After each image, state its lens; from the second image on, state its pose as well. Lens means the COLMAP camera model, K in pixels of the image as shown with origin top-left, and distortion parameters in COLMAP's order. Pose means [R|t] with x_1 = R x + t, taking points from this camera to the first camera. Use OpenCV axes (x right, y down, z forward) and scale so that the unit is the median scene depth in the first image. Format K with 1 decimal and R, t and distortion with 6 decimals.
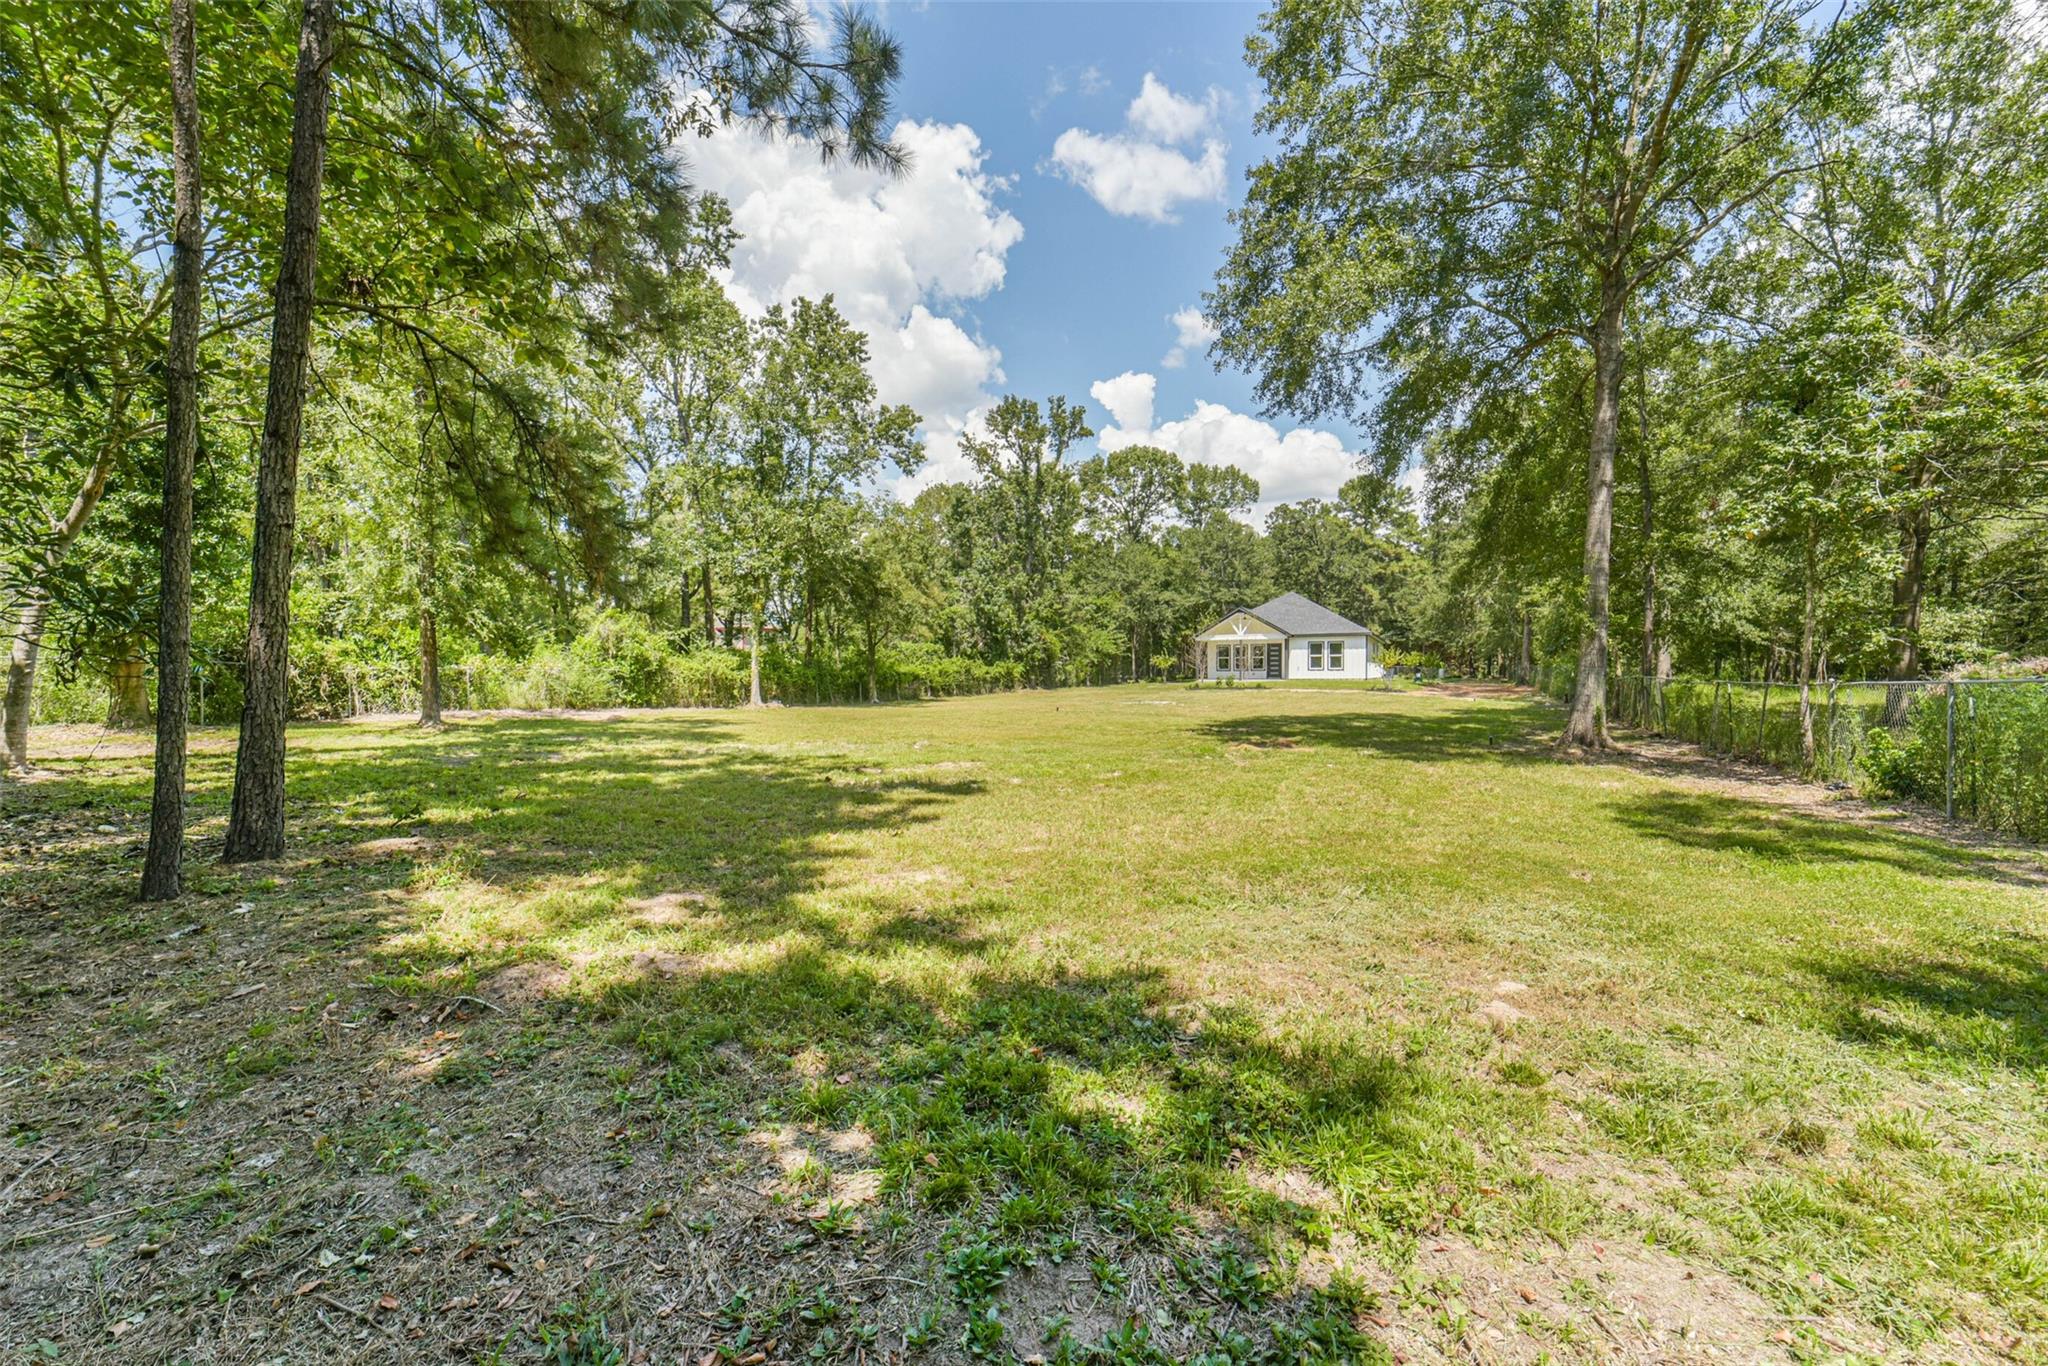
lens RADIAL K [[803.3, 0, 1025.9], [0, 803.3, 676.8], [0, 0, 1]] dist [0.022364, -0.007568]
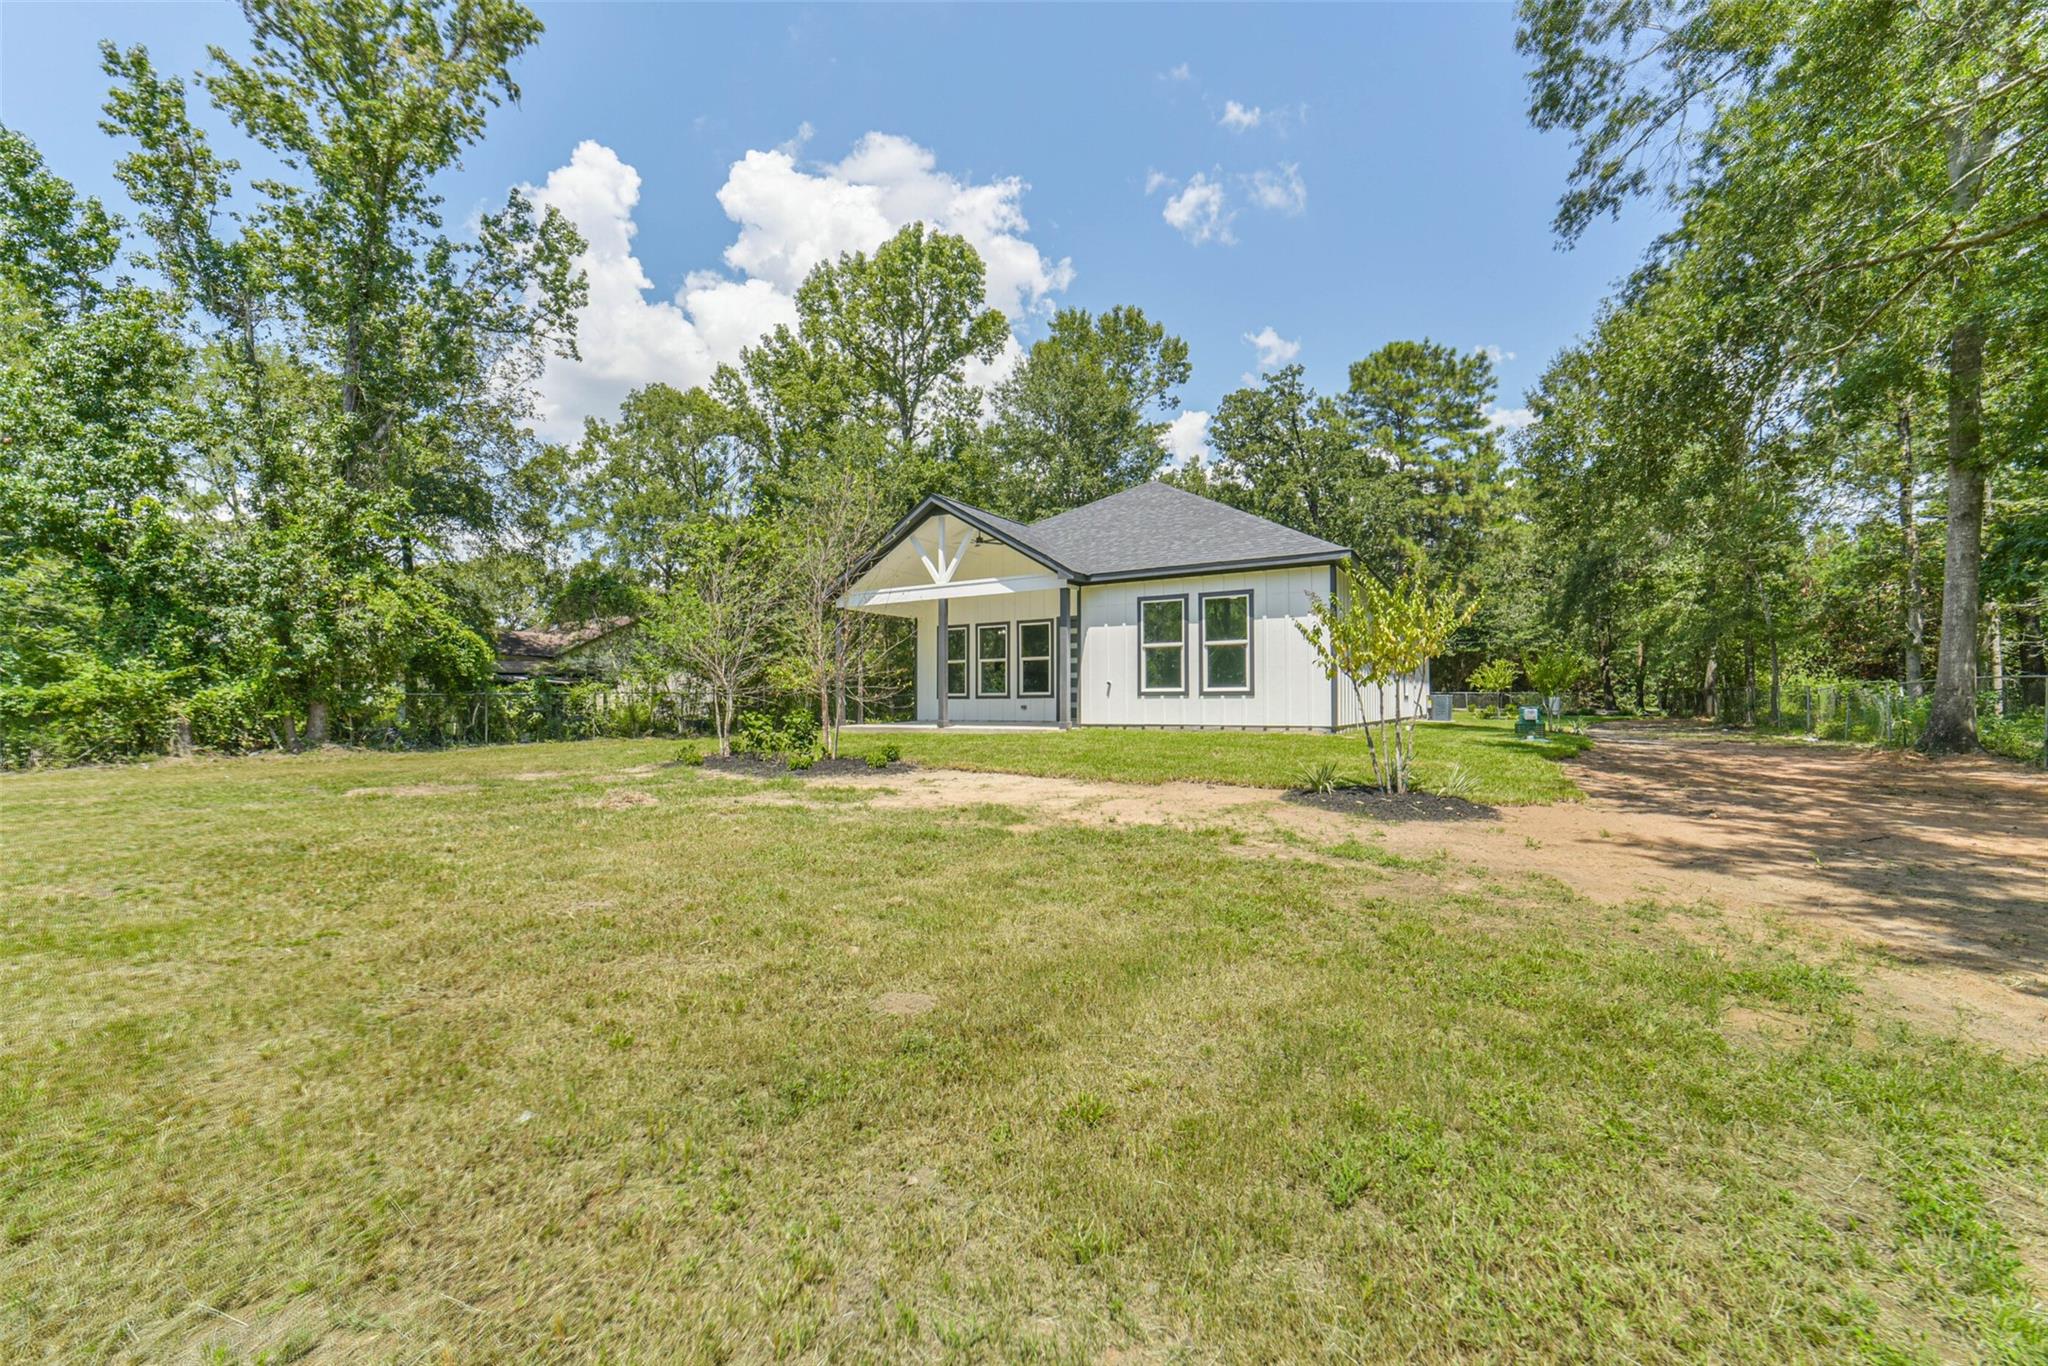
lens RADIAL K [[824.1, 0, 1029.6], [0, 824.1, 673.7], [0, 0, 1]] dist [-0.032832, 0.008021]
pose [[0.996576, -0.002209, -0.082656, 0.332834], [-0.000937, 0.999277, -0.038004, -0.005057], [0.082680, 0.037951, 0.995853, 0.697122]]
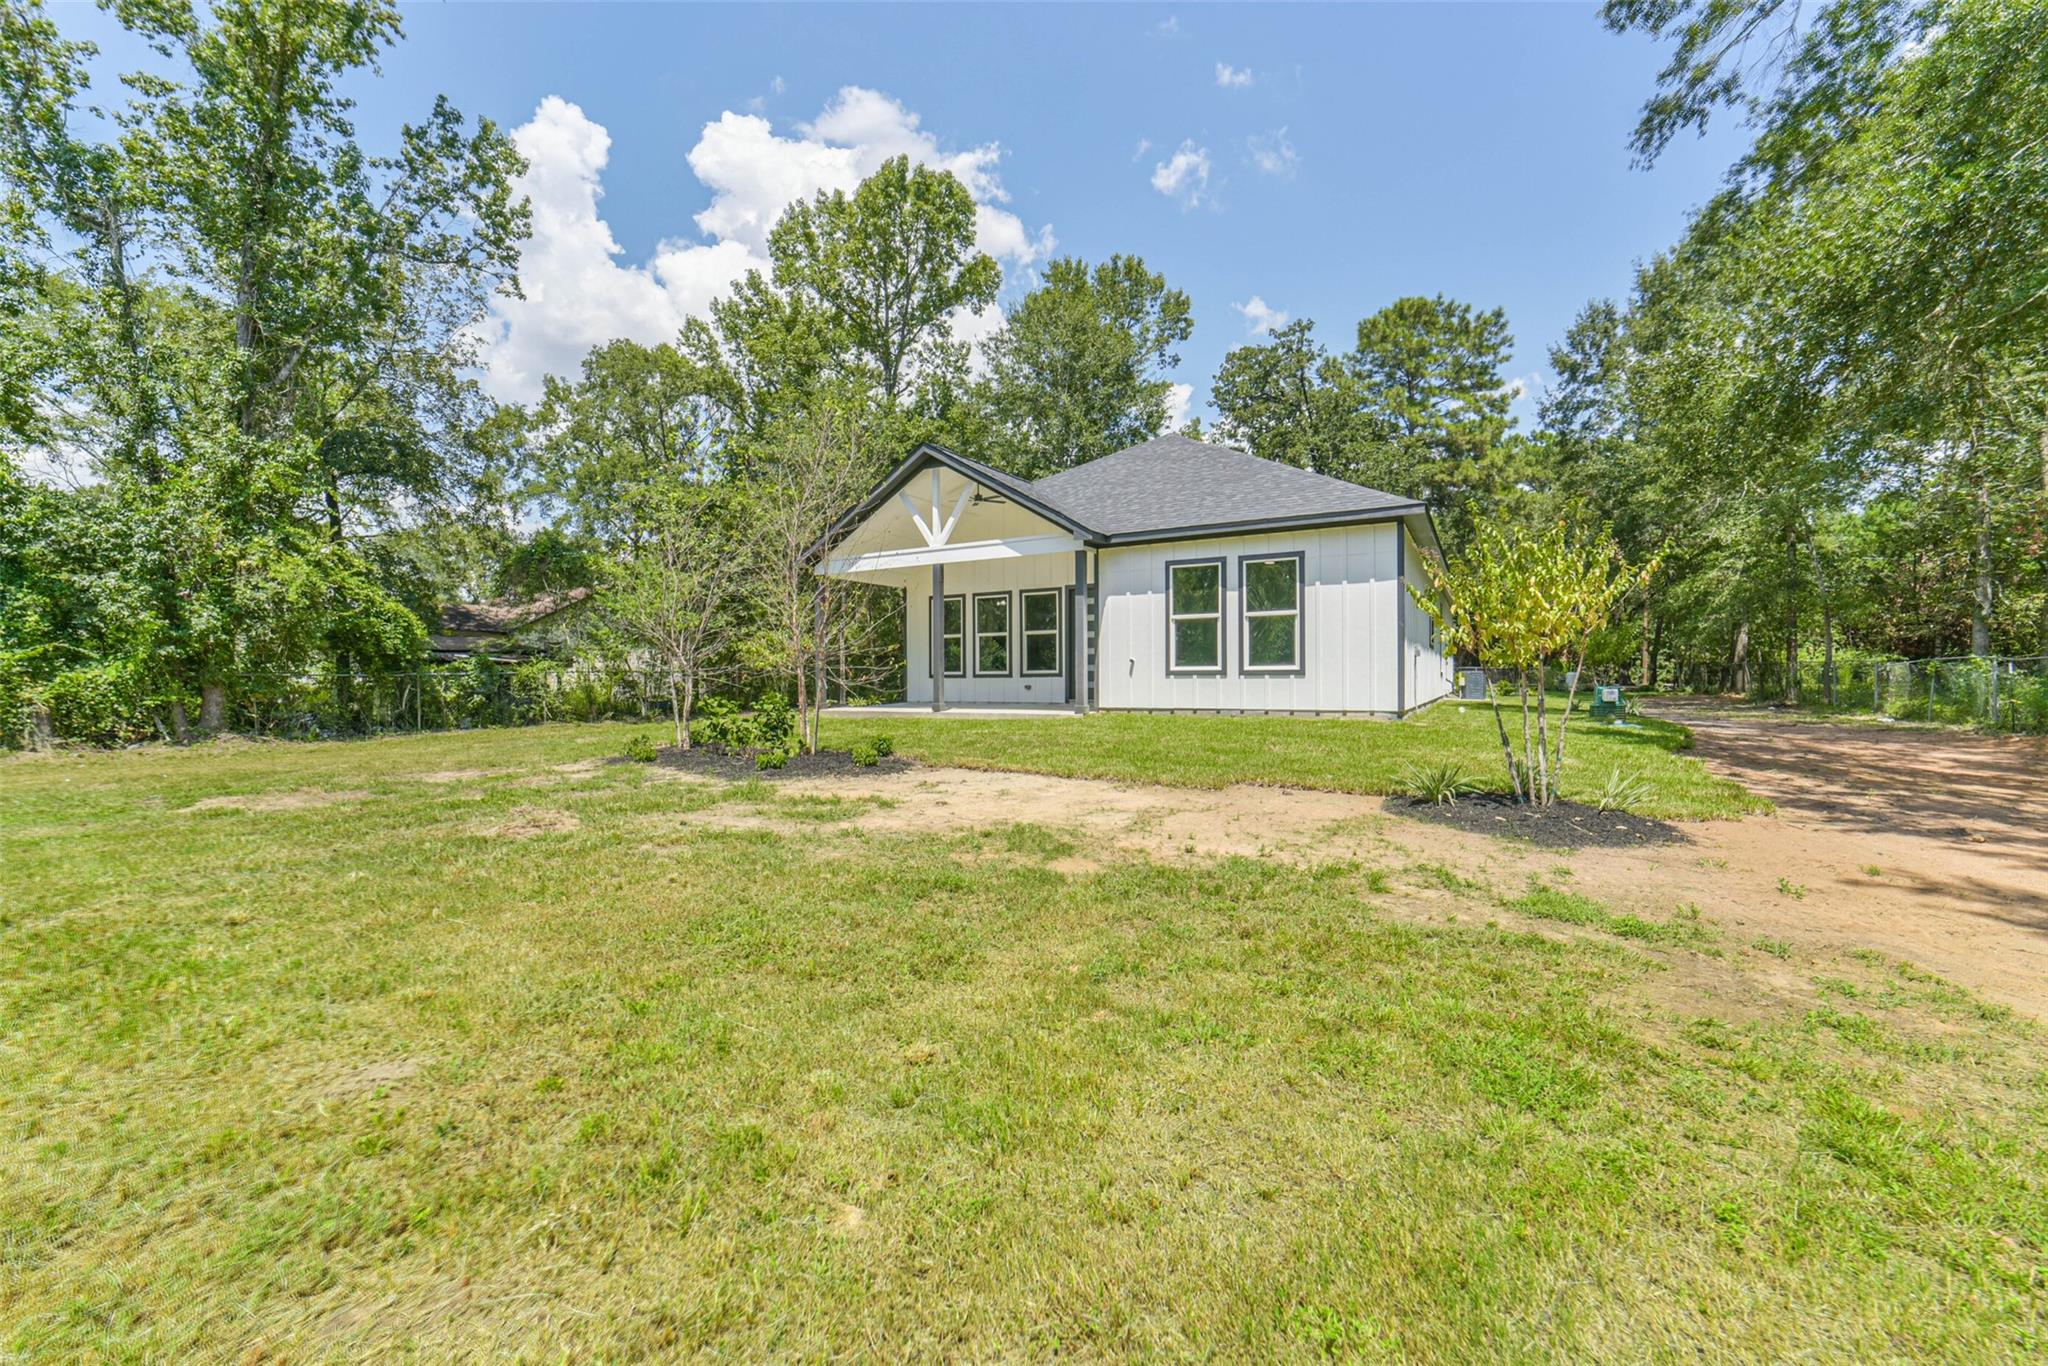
lens RADIAL K [[824.1, 0, 1029.6], [0, 824.1, 673.7], [0, 0, 1]] dist [-0.032832, 0.008021]
pose [[0.998135, -0.002615, -0.060993, 0.320559], [0.002200, 0.999974, -0.006875, -0.007209], [0.061009, 0.006728, 0.998115, 0.736407]]
